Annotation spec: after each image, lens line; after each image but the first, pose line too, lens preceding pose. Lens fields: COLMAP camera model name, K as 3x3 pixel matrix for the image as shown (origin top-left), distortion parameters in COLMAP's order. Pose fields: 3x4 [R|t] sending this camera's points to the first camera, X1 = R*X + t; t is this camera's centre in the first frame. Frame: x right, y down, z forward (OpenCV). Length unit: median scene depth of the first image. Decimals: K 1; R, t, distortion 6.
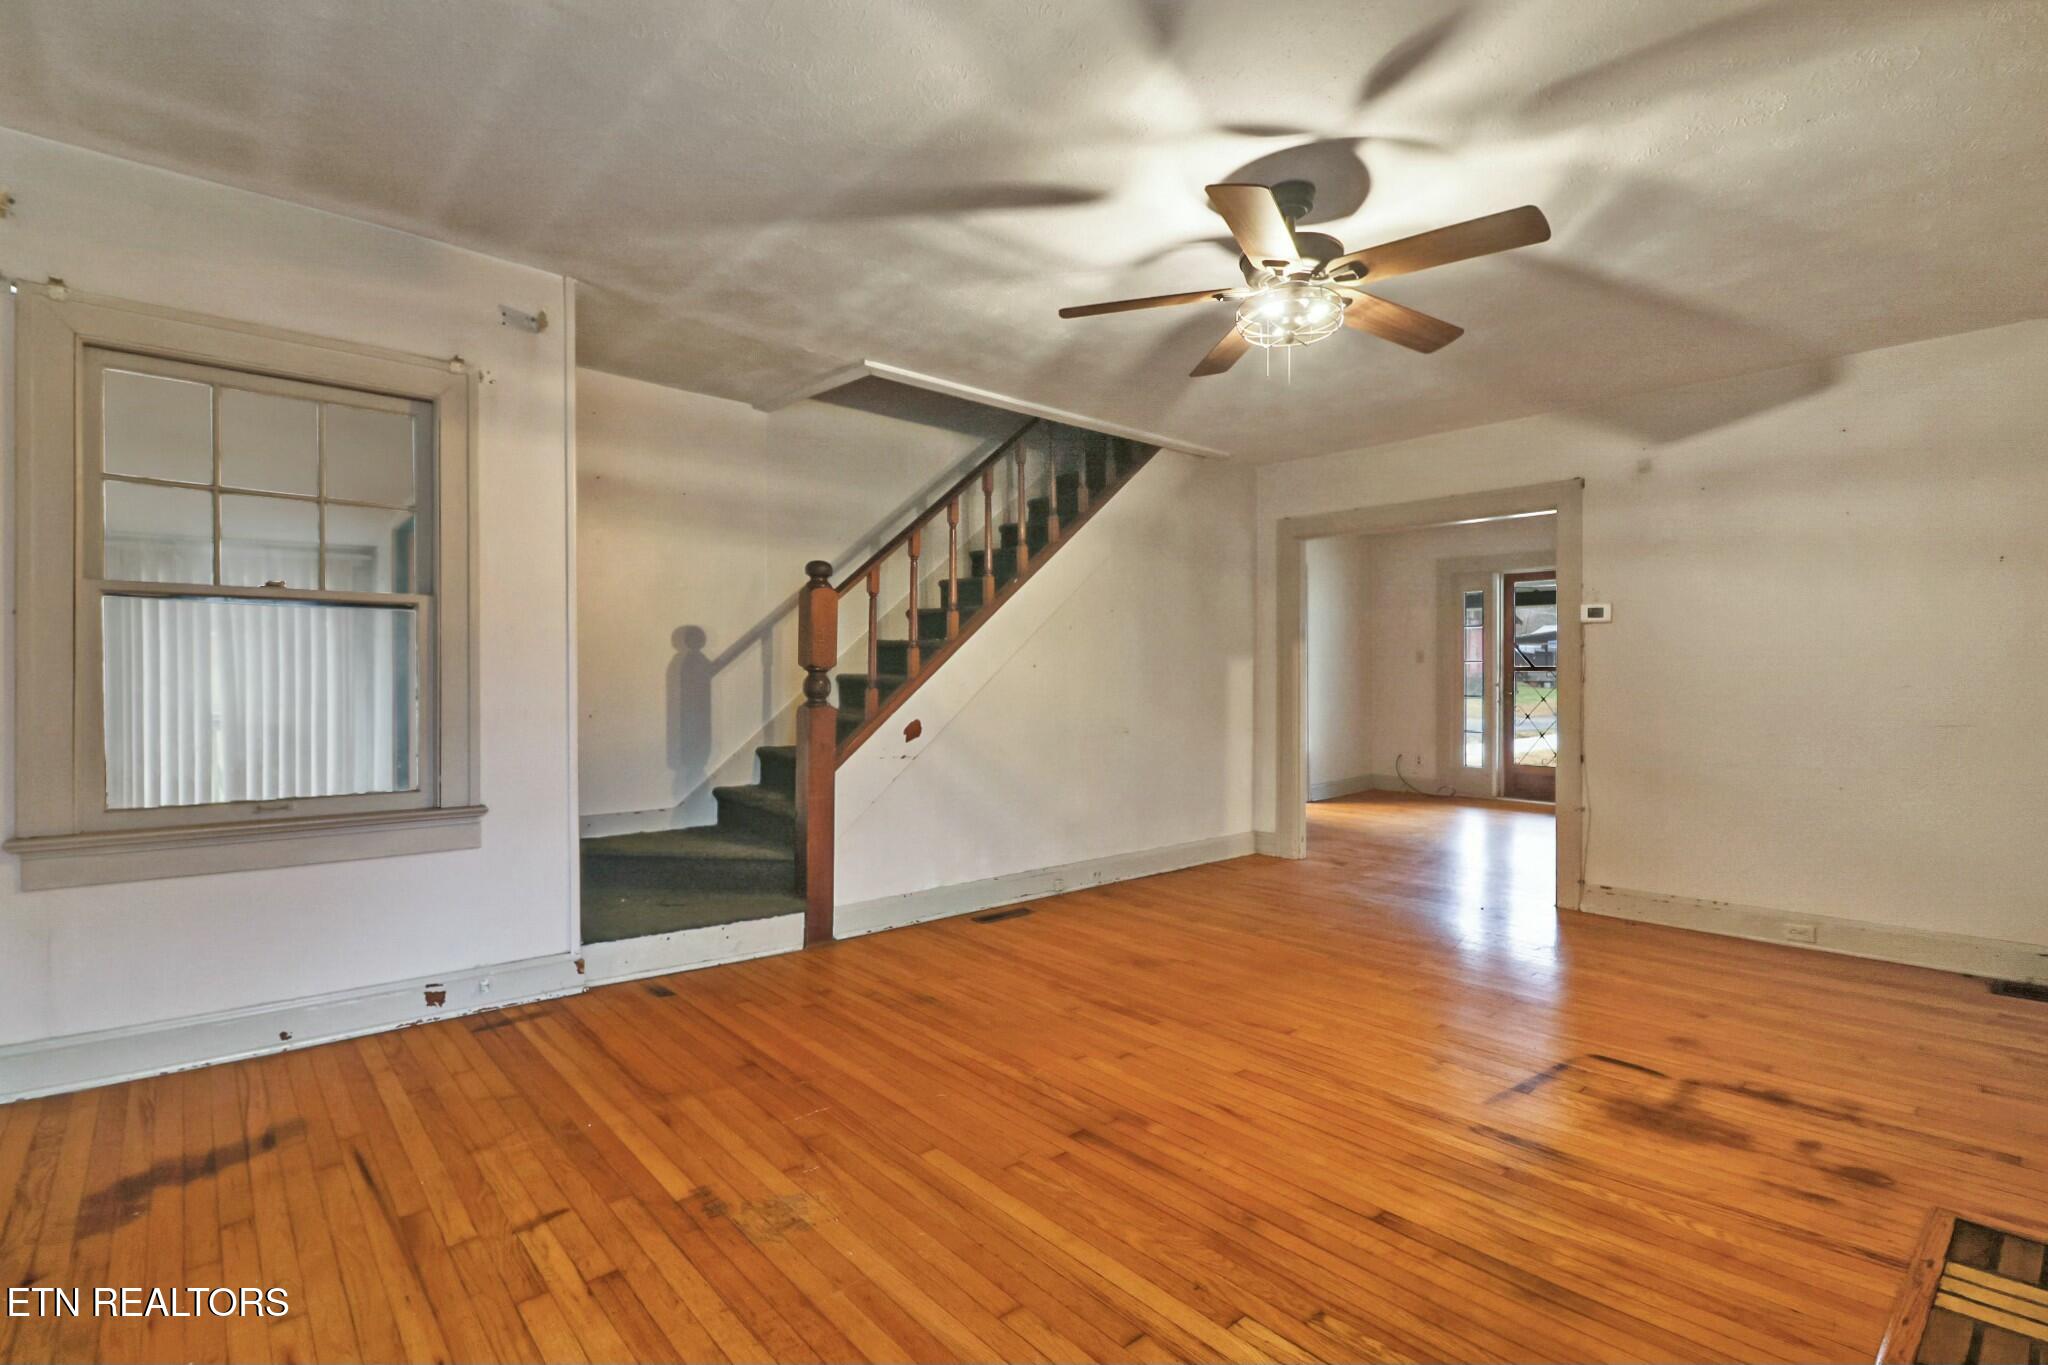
lens RADIAL K [[966.2, 0, 1024.0], [0, 966.2, 682.5], [0, 0, 1]] dist [-0.037651, -0.000157]
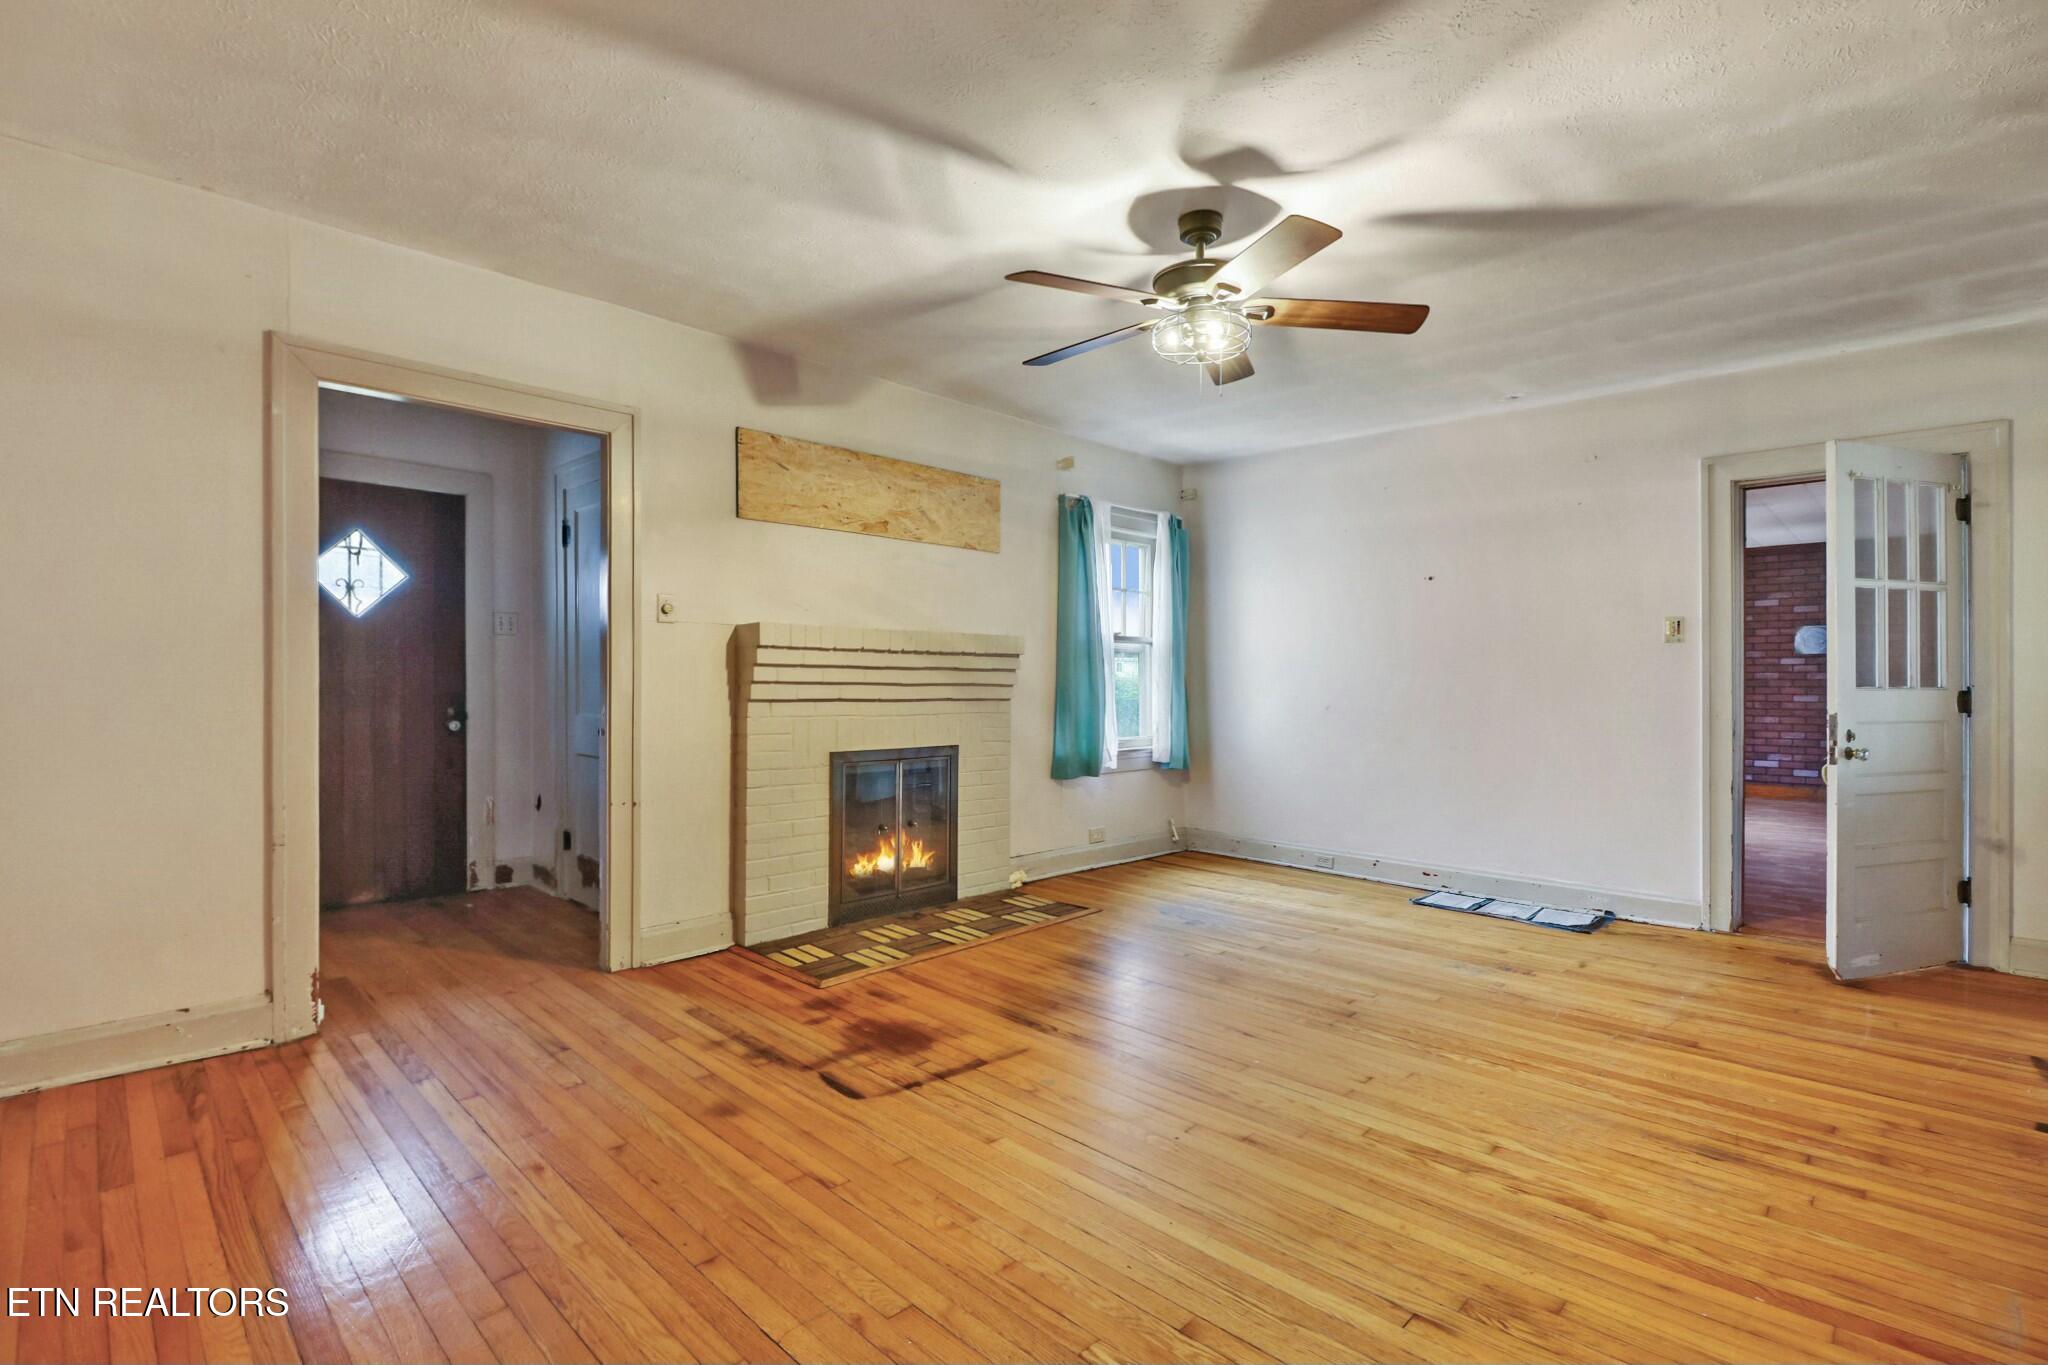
lens RADIAL K [[951.0, 0, 1024.0], [0, 951.0, 682.5], [0, 0, 1]] dist [0.000641, 0.000000]
pose [[-0.997309, -0.007408, -0.072937, 0.582266], [-0.008338, 0.999888, 0.012464, -0.012955], [0.072837, 0.013038, -0.997259, 2.161171]]
